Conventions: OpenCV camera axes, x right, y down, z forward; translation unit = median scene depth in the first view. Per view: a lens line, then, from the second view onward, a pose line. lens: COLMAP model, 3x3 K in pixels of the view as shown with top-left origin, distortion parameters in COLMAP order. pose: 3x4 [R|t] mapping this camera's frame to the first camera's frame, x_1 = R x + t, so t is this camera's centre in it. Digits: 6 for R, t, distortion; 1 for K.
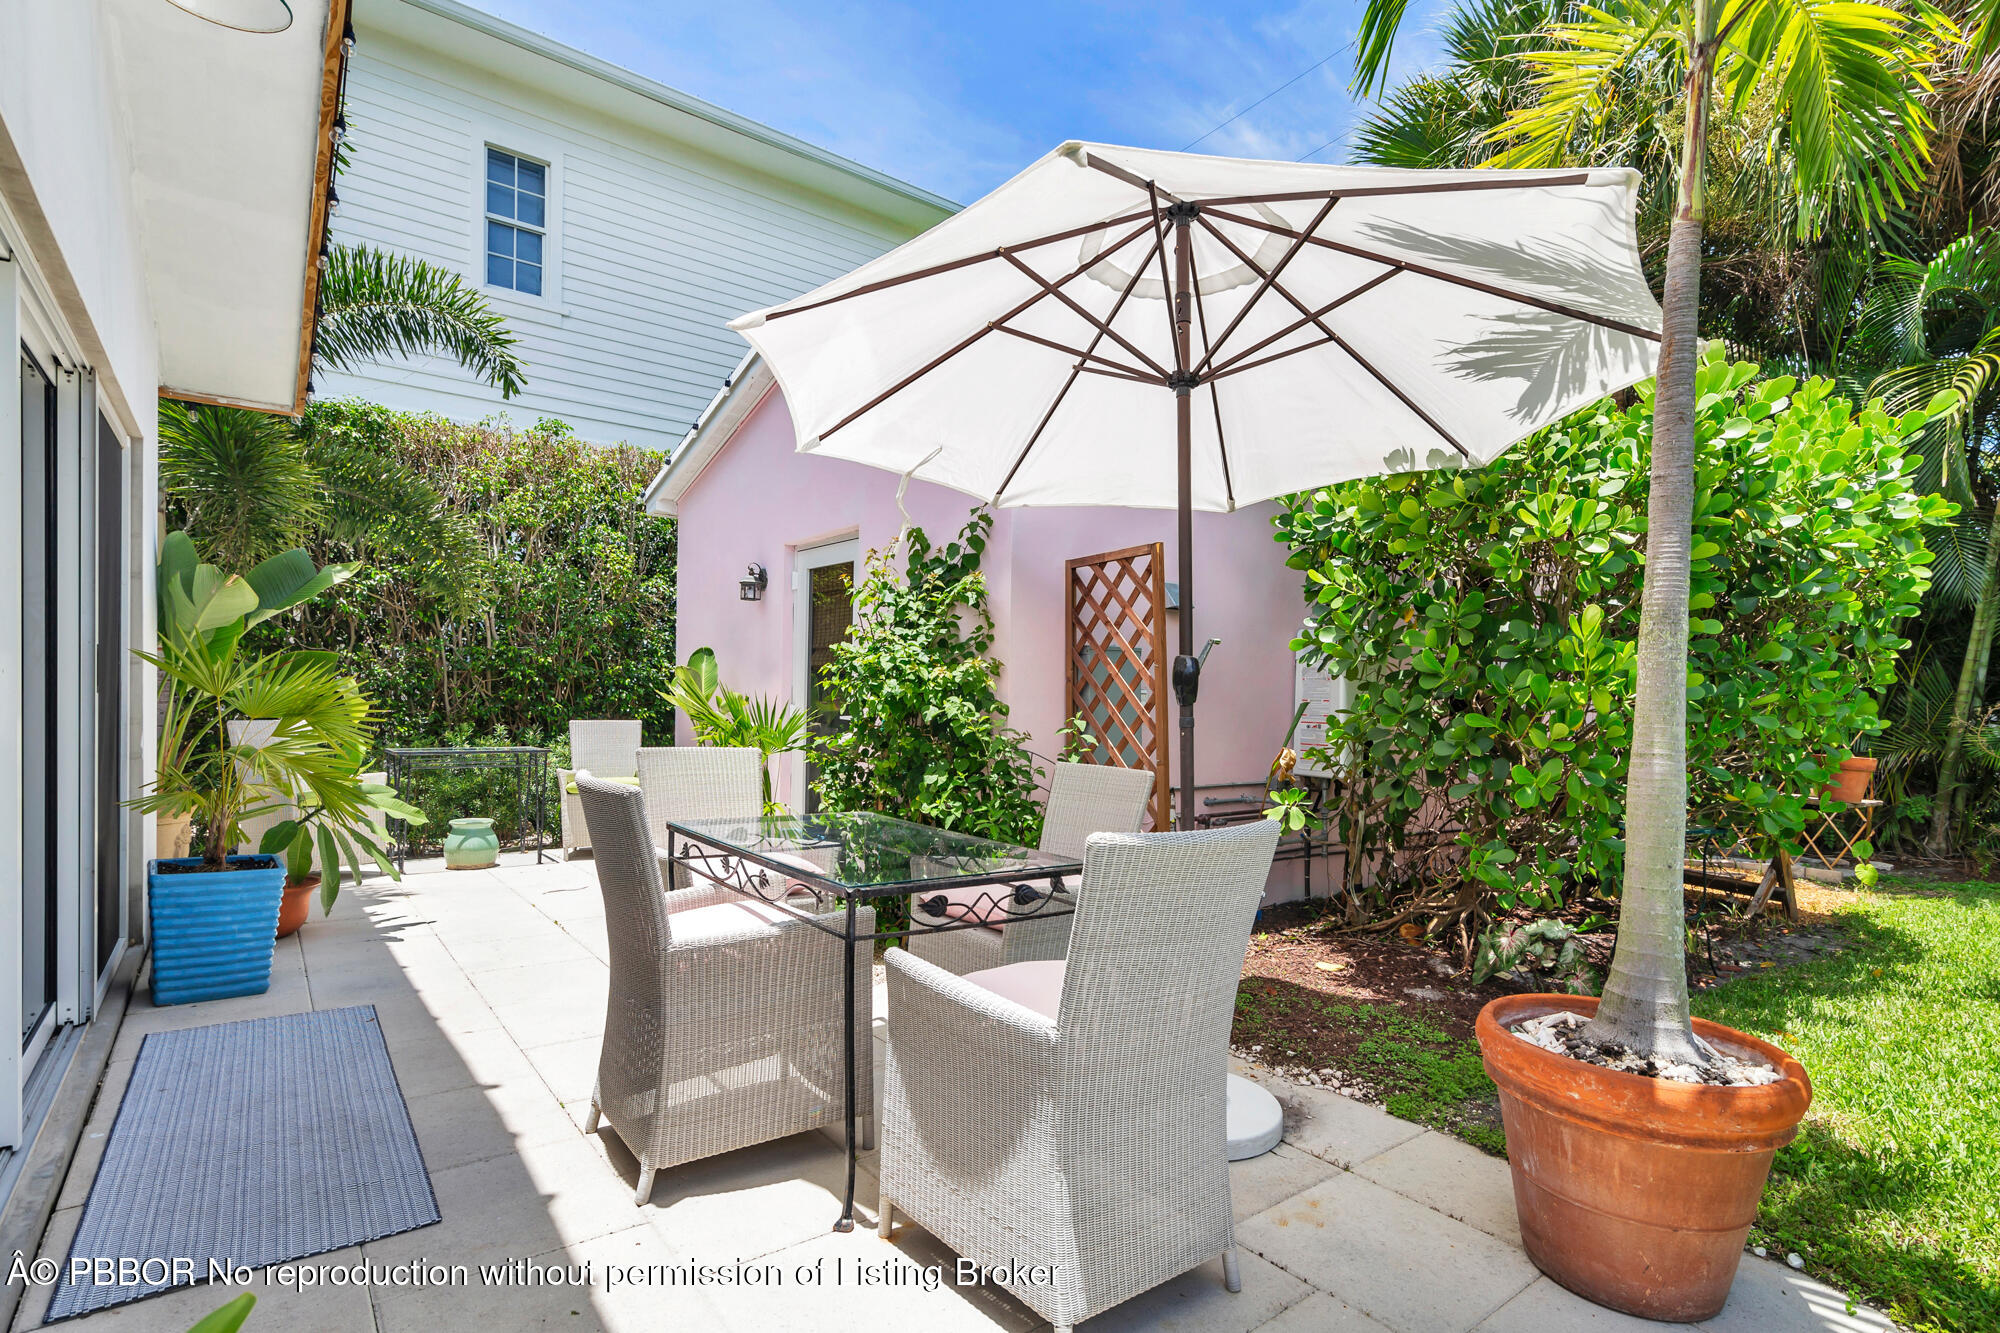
lens RADIAL K [[917.6, 0, 1007.7], [0, 917.6, 698.8], [0, 0, 1]] dist [-0.000186, 0.000037]
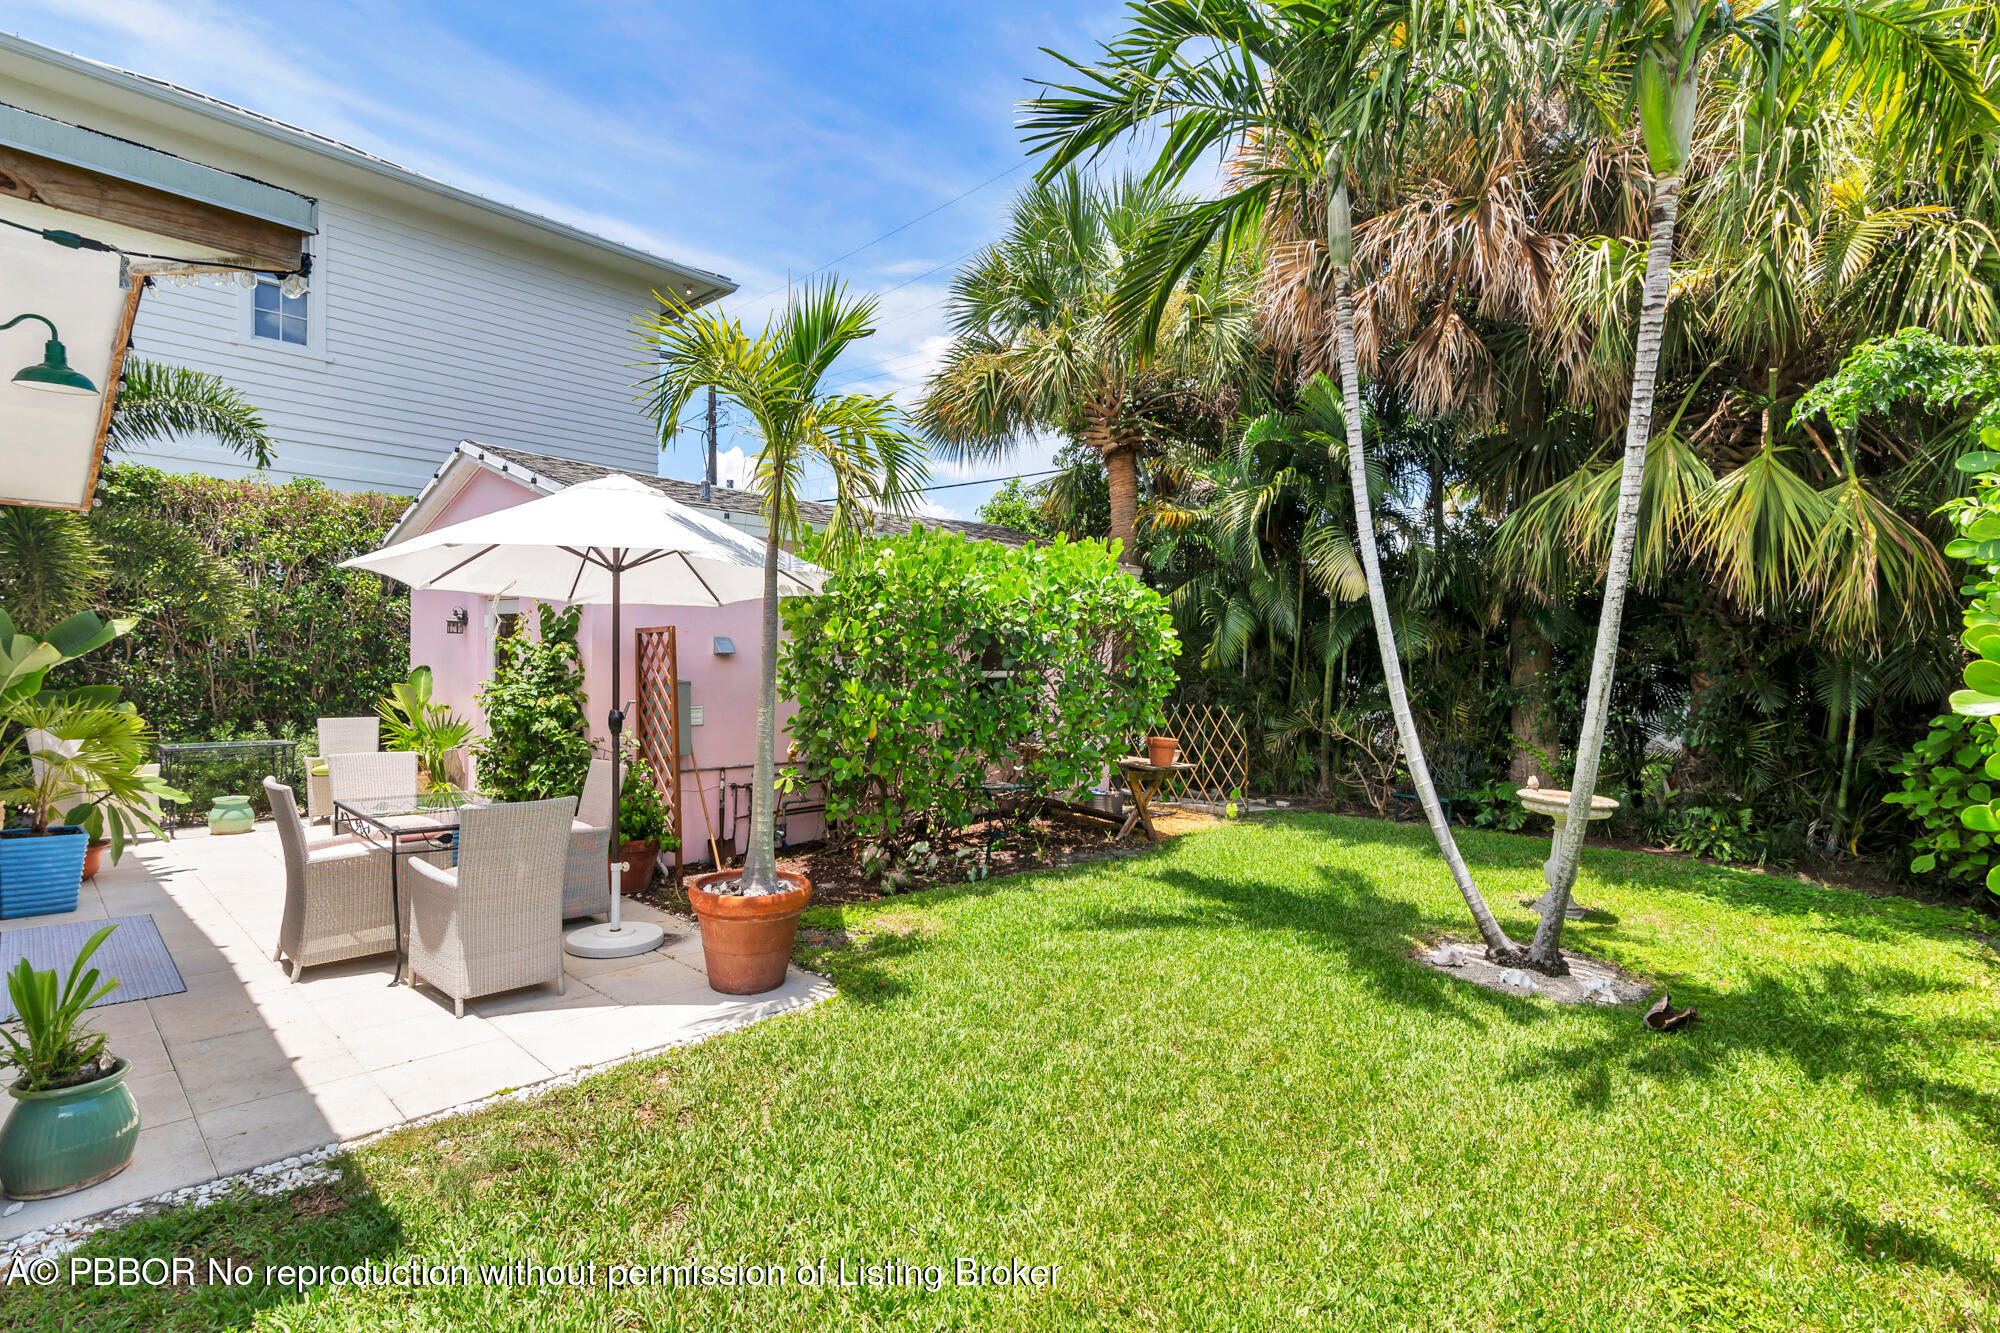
lens RADIAL K [[911.2, 0, 998.8], [0, 911.2, 660.9], [0, 0, 1]] dist [-0.000103, -0.000589]
pose [[0.989058, -0.002392, 0.147511, 0.343795], [0.001395, 0.999975, 0.006862, -0.078658], [-0.147524, -0.006581, 0.989037, -0.501281]]
